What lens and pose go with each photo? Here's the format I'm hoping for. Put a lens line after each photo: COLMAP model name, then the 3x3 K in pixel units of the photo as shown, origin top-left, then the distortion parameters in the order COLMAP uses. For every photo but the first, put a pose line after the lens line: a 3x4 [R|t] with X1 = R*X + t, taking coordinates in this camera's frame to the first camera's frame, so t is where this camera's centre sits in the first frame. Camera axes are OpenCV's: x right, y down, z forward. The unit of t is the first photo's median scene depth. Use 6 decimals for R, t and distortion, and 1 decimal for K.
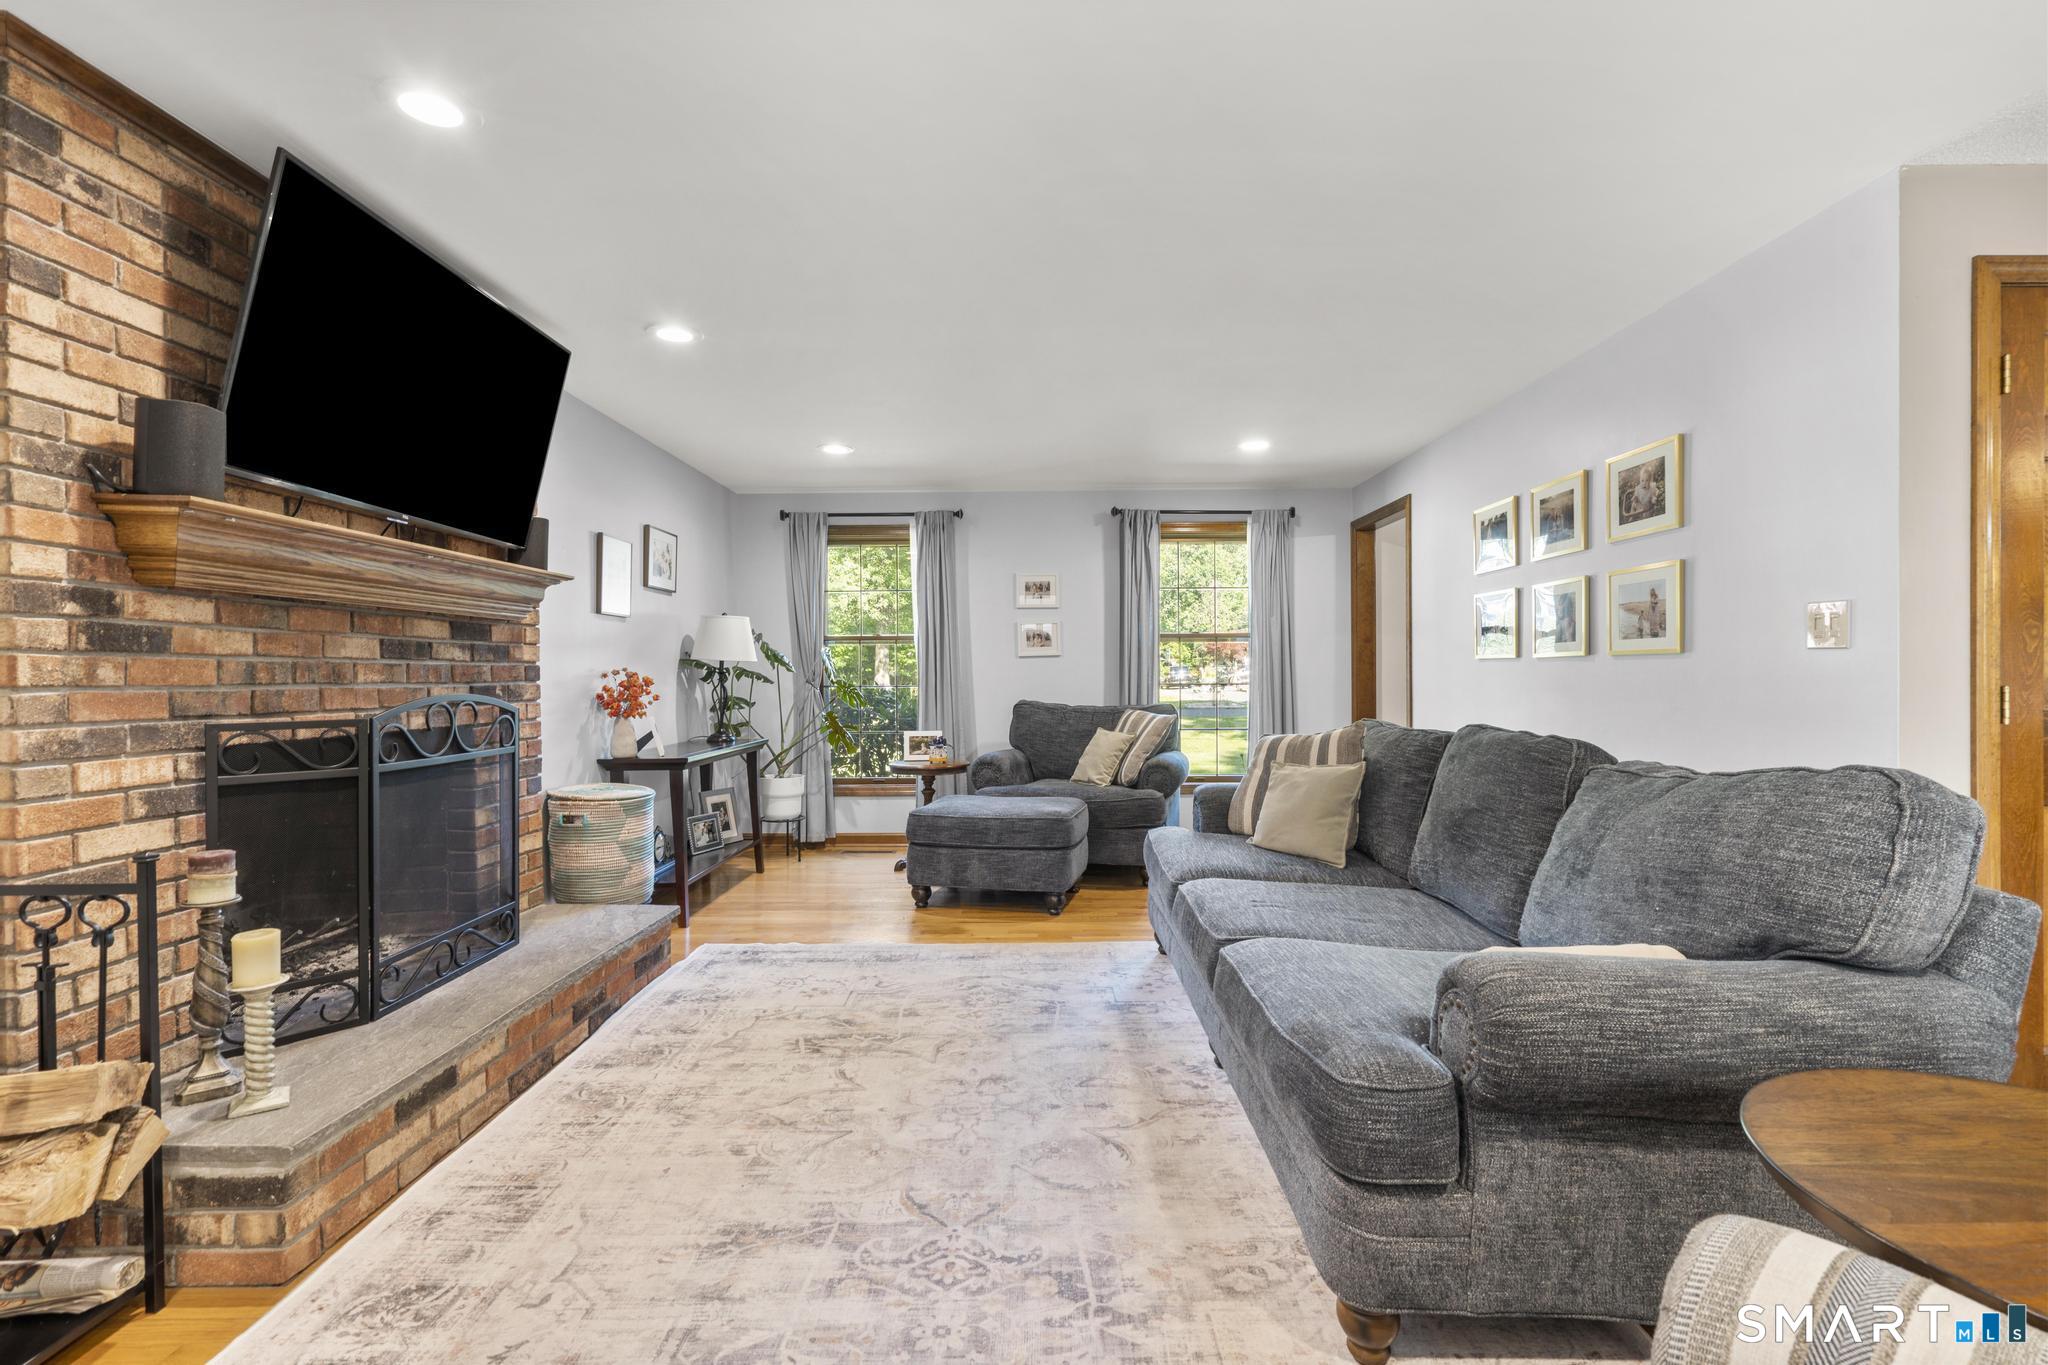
lens RADIAL K [[929.6, 0, 1023.1], [0, 929.6, 682.0], [0, 0, 1]] dist [-0.003364, 0.001792]
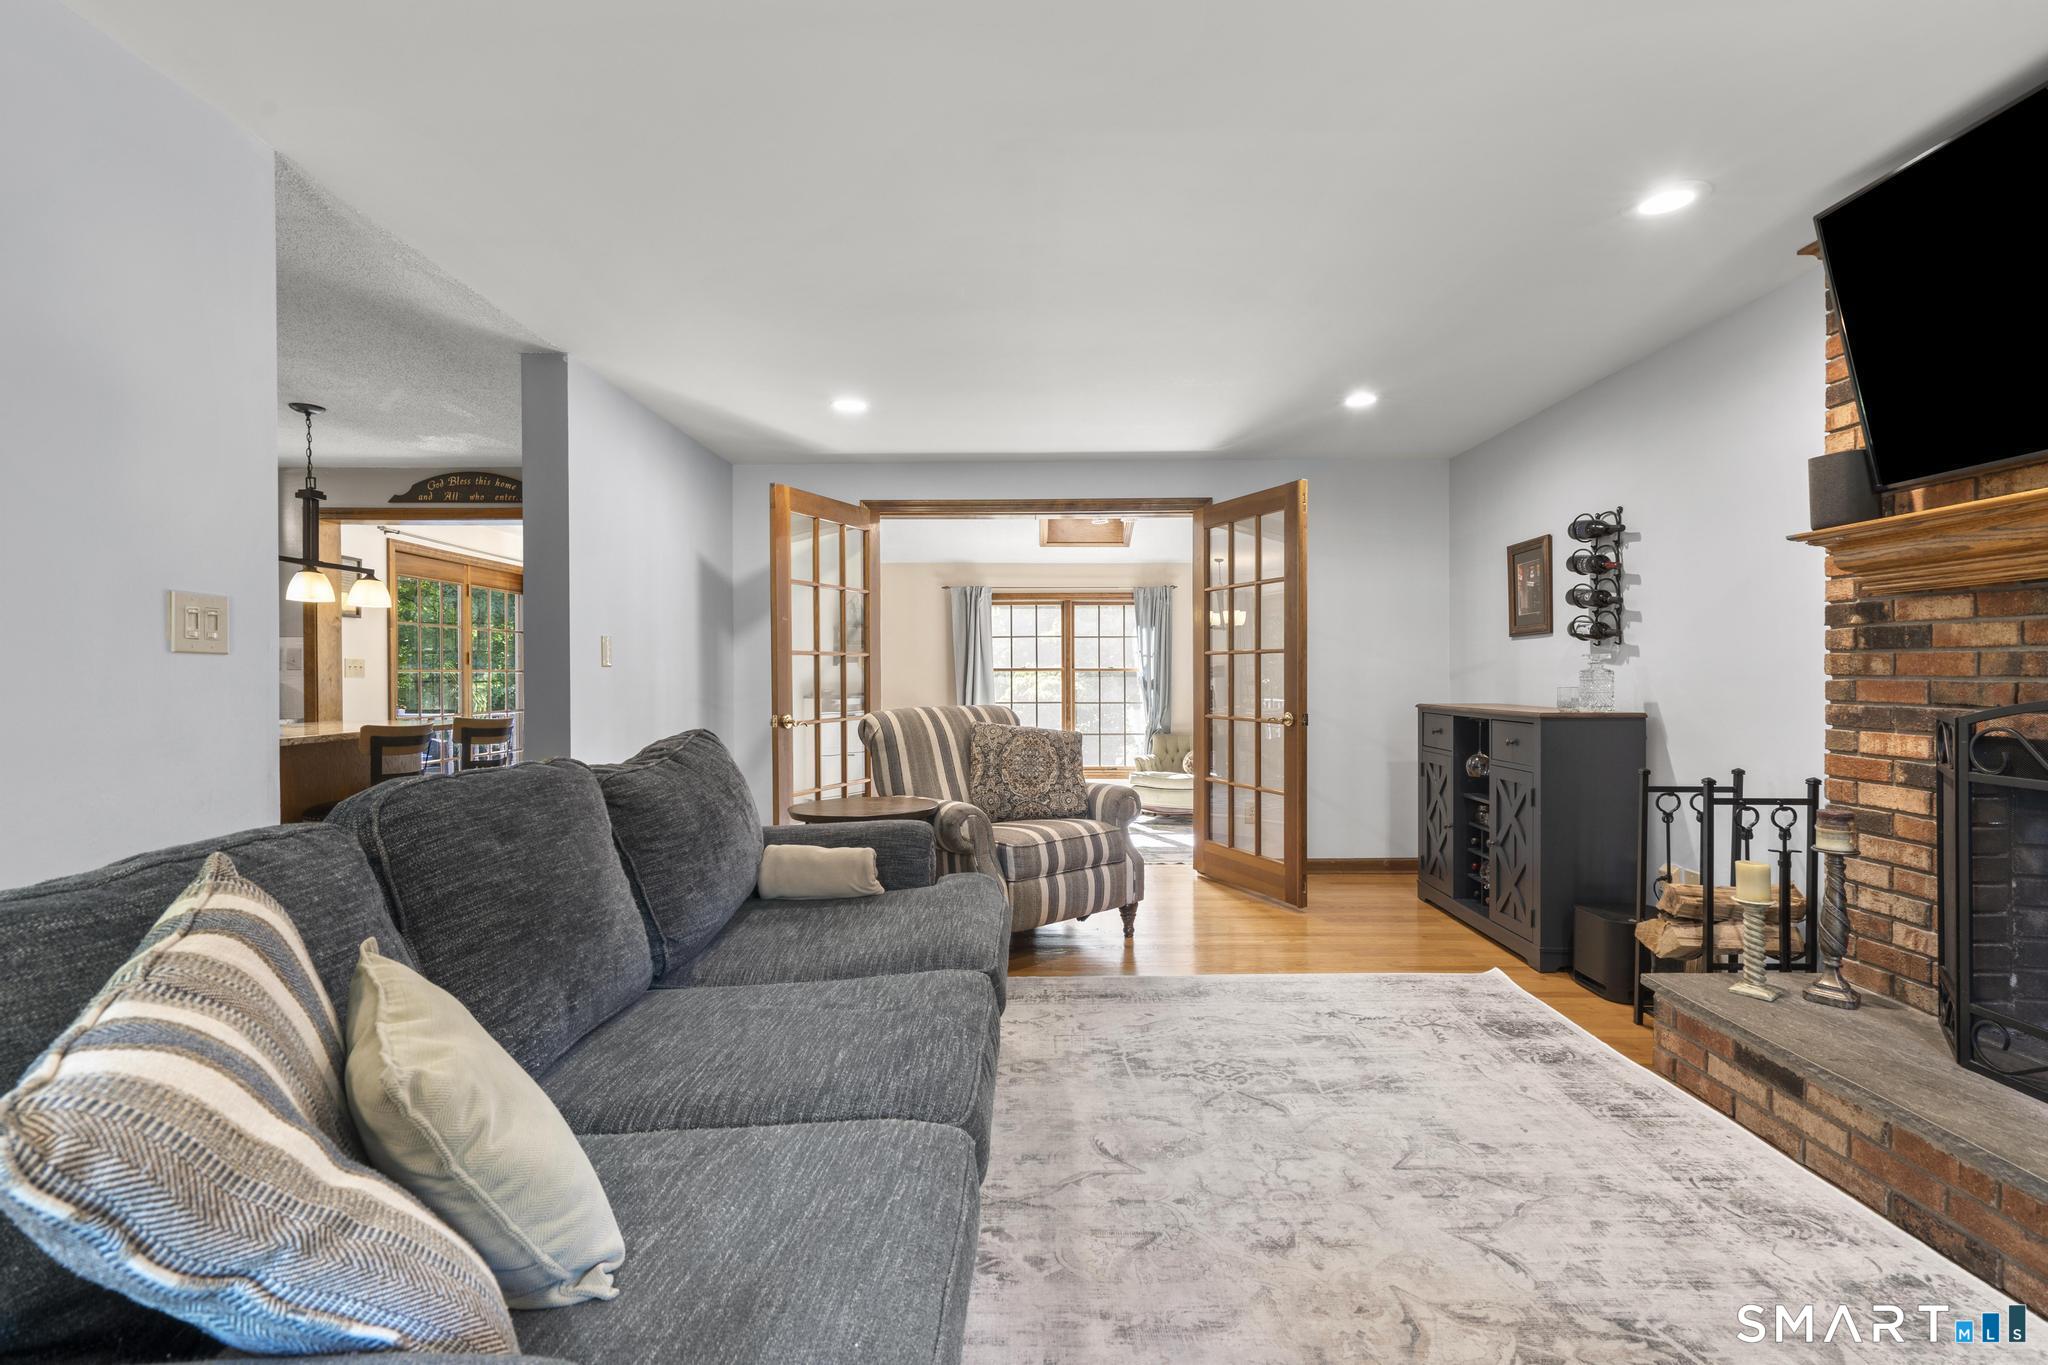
lens RADIAL K [[923.7, 0, 1026.9], [0, 923.7, 678.0], [0, 0, 1]] dist [0.003223, 0.000305]
pose [[-0.999947, 0.010312, -0.000347, 0.199623], [0.010306, 0.999846, 0.014212, -0.021709], [0.000493, 0.014208, -0.999899, 2.180206]]
